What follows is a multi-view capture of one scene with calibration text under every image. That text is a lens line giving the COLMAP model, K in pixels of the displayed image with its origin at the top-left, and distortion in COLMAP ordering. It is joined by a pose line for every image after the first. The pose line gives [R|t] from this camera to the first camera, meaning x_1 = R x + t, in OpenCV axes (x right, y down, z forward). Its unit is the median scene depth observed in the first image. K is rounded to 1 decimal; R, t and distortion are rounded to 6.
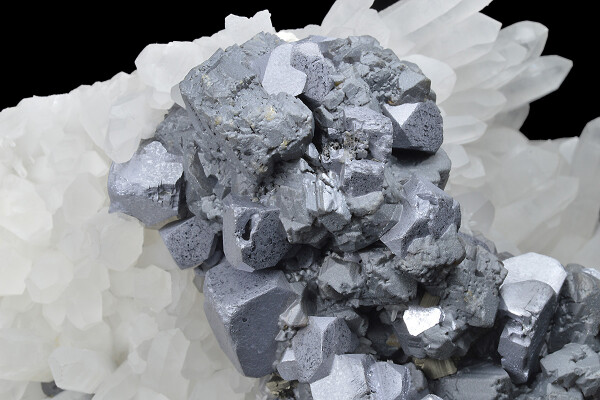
lens RADIAL K [[1717.8, 0, 299.2], [0, 1717.8, 197.7], [0, 0, 1]] dist [-0.053308, 0.000000]
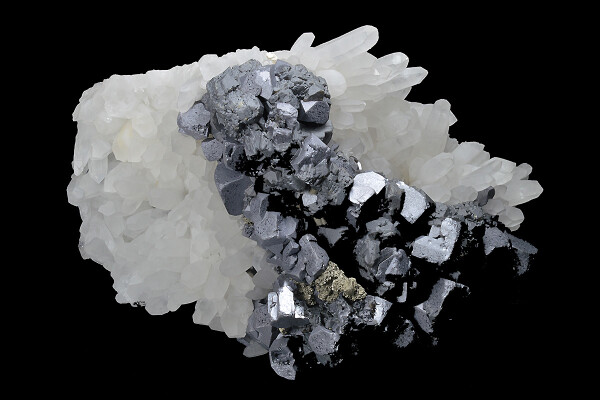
lens RADIAL K [[1717.8, 0, 300.5], [0, 1717.8, 201.1], [0, 0, 1]] dist [-0.053308, 0.000000]
pose [[0.977932, 0.122438, -0.169285, 0.432471], [-0.093421, 0.981029, 0.169868, -0.298622], [0.186872, -0.150304, 0.970818, -1.130082]]
